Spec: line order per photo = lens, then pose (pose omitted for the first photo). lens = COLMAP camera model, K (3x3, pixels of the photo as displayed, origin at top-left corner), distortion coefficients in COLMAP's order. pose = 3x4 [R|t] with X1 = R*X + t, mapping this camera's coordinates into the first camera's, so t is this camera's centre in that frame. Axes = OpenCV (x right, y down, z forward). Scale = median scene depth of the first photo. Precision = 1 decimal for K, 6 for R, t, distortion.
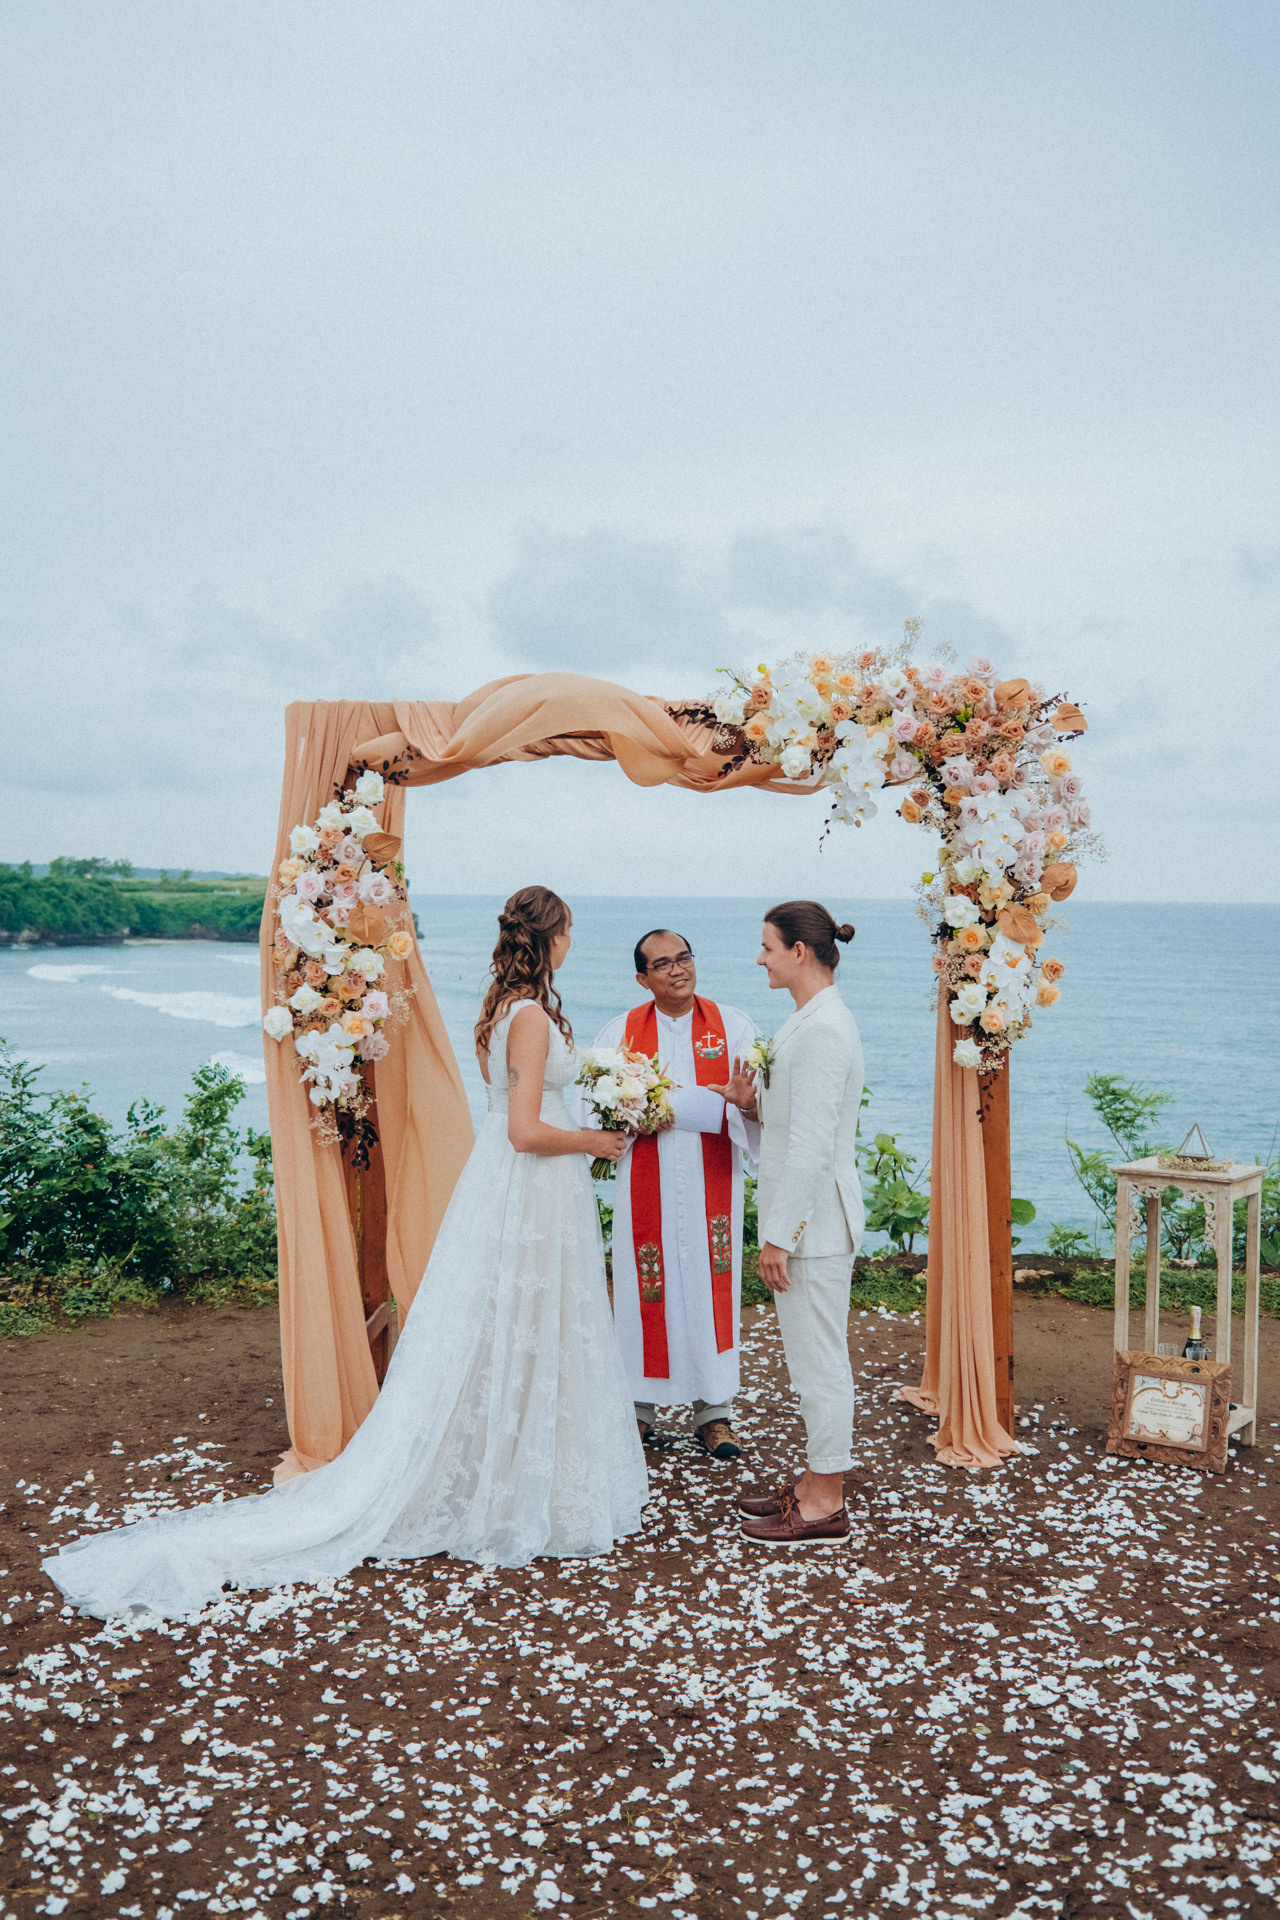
lens RADIAL K [[1945.3, 0, 758.3], [0, 1945.3, 954.1], [0, 0, 1]] dist [-0.028458, -0.004120]
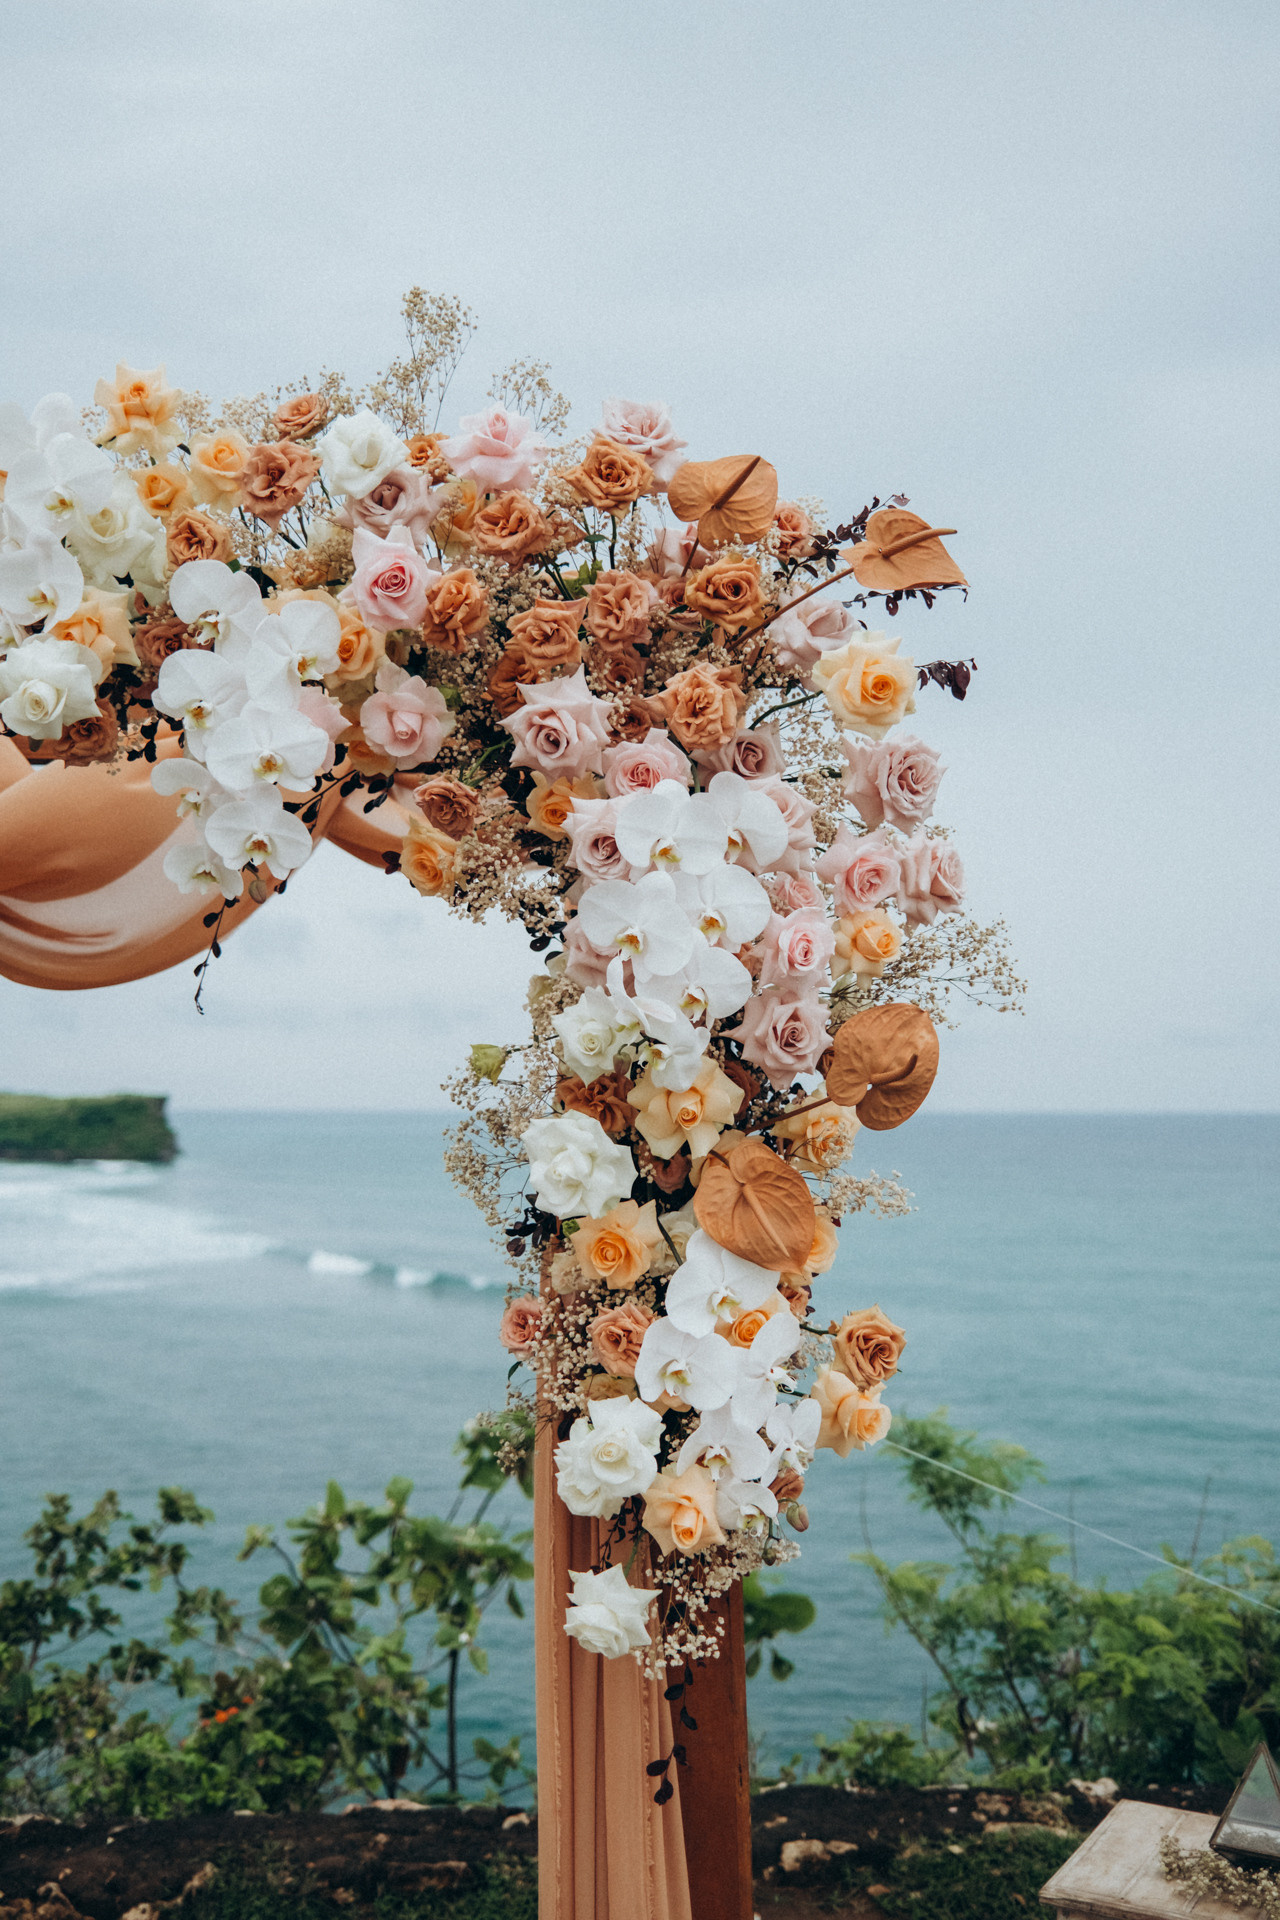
lens RADIAL K [[1945.3, 0, 758.3], [0, 1945.3, 954.1], [0, 0, 1]] dist [-0.028458, -0.004120]
pose [[0.993080, -0.004399, 0.117356, 0.096566], [0.016936, 0.994217, -0.106045, -0.022079], [-0.116211, 0.107299, 0.987412, 0.680272]]
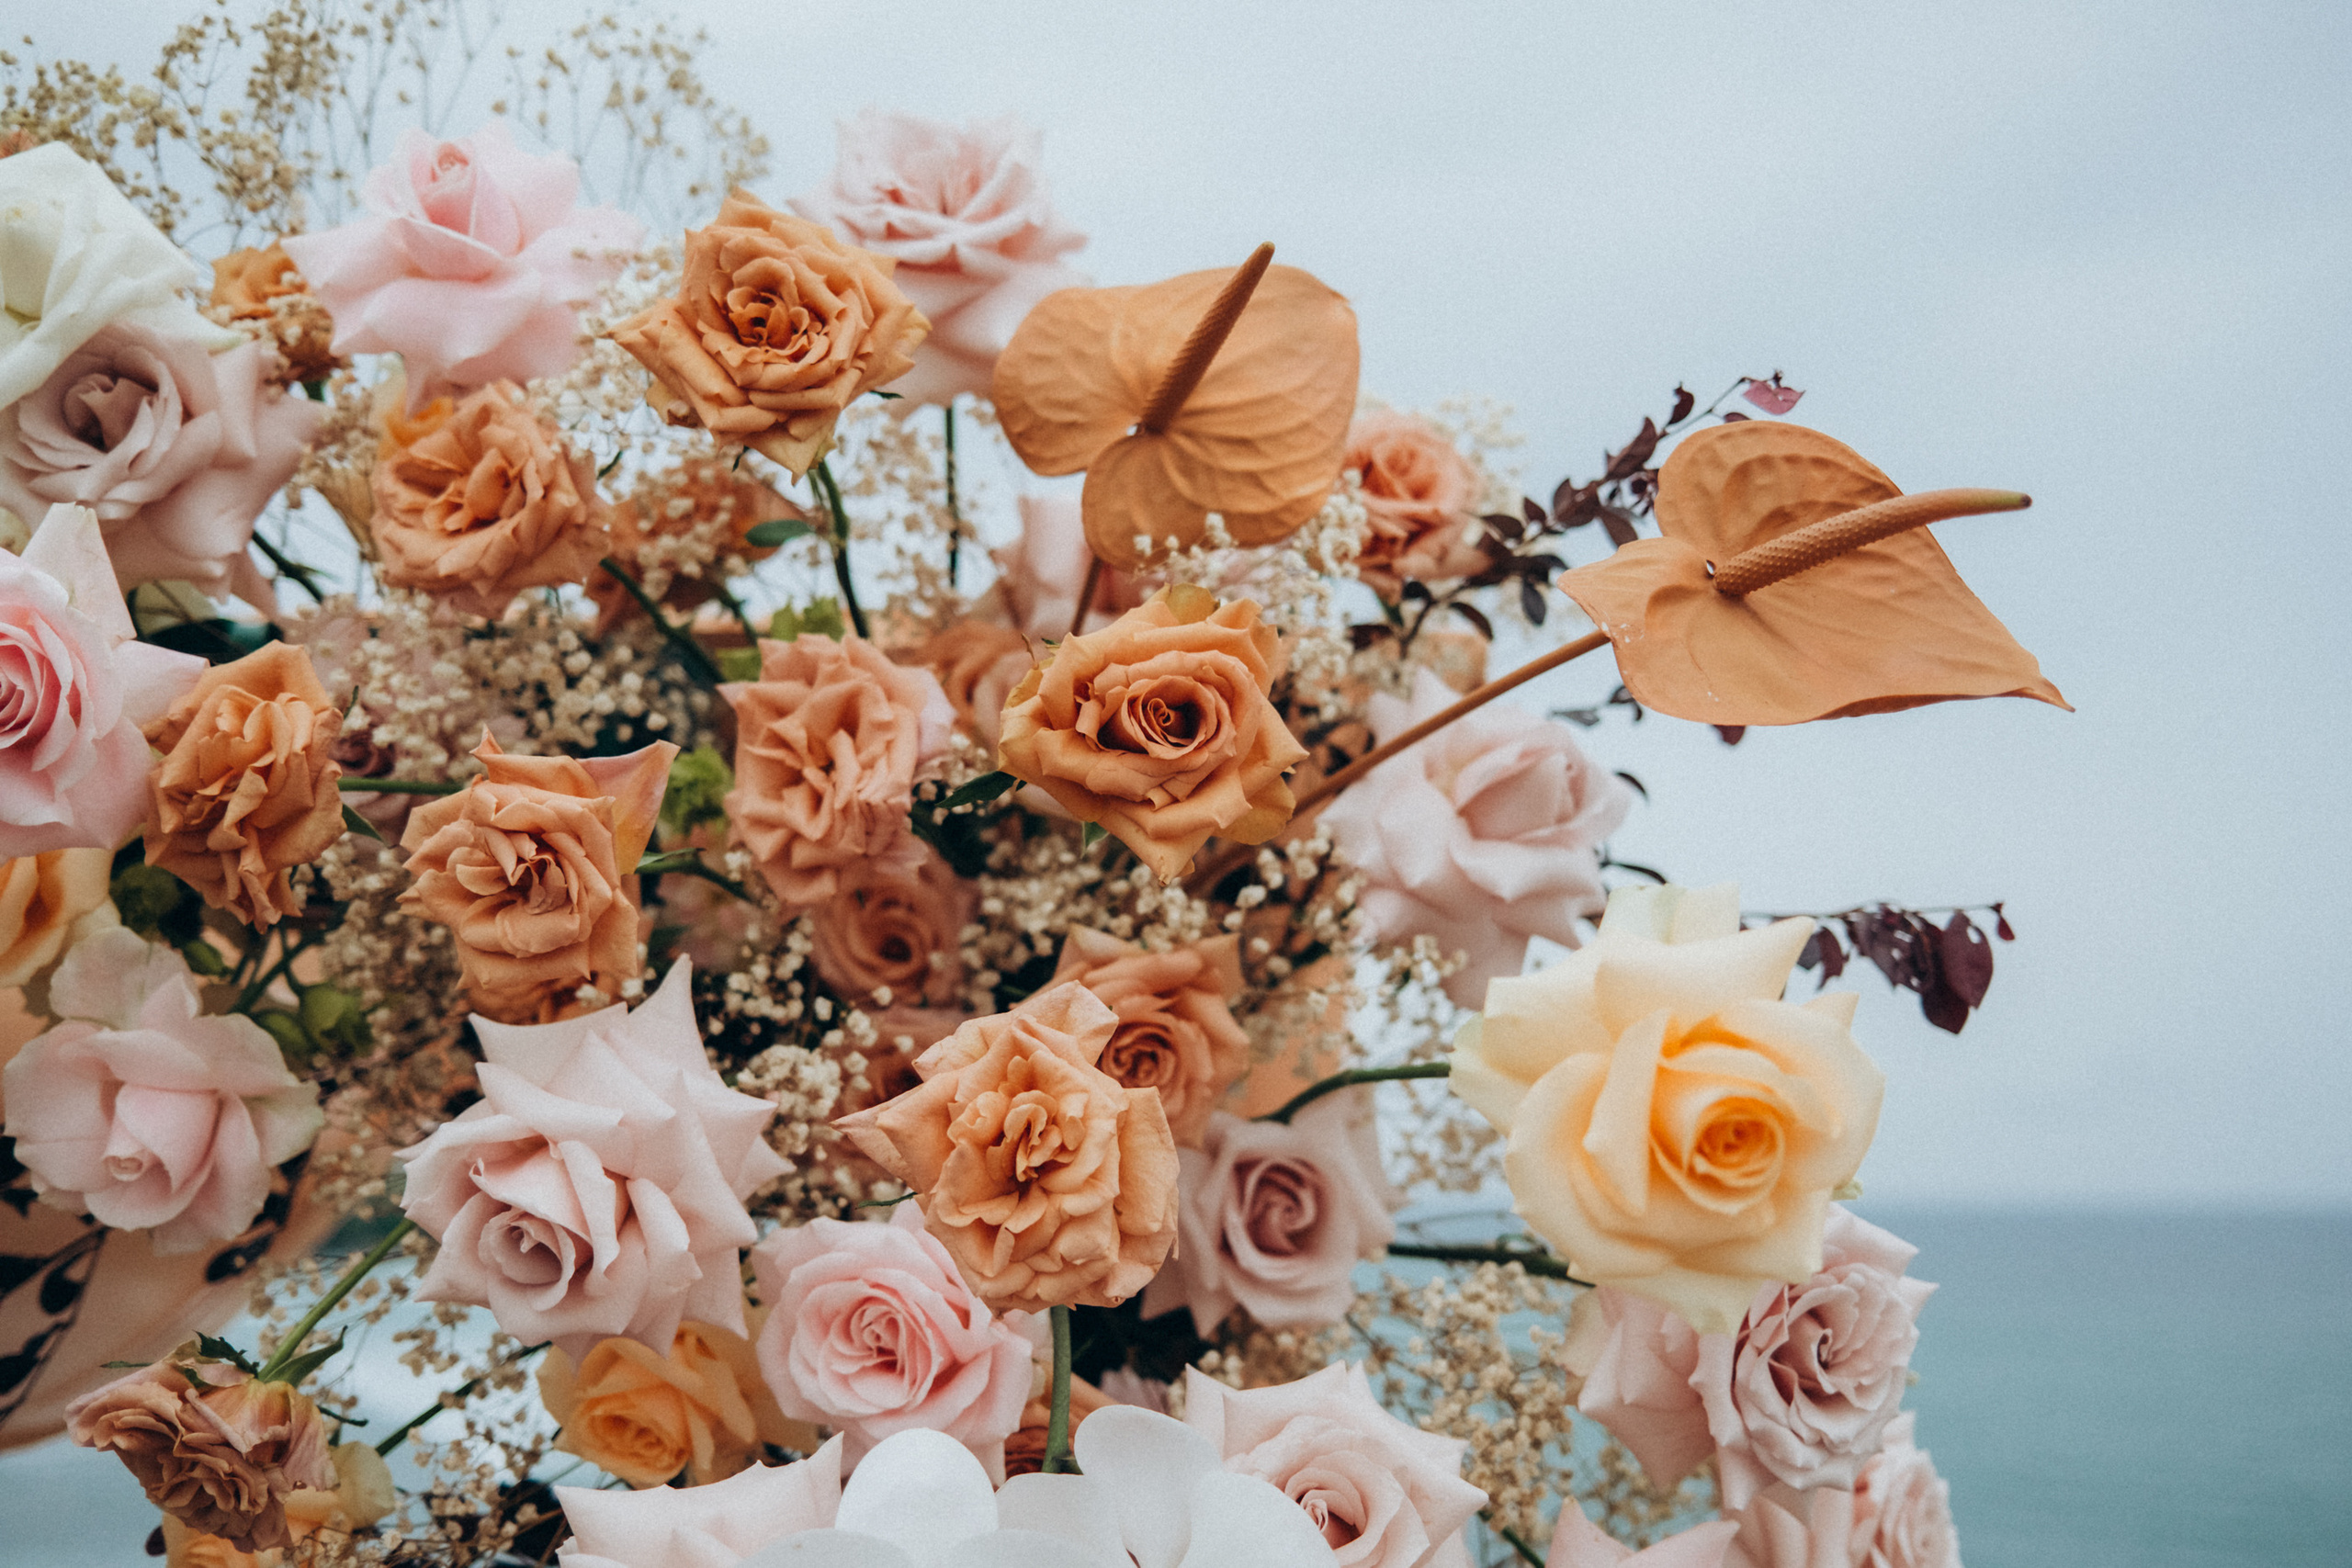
lens RADIAL K [[2382.7, 0, 1176.0], [0, 2382.7, 784.0], [0, 0, 1]] dist [-0.028458, -0.004120]
pose [[0.999970, 0.007402, -0.002459, 0.129811], [-0.007738, 0.981078, -0.193456, -0.089942], [0.000980, 0.193469, 0.981106, 0.878919]]
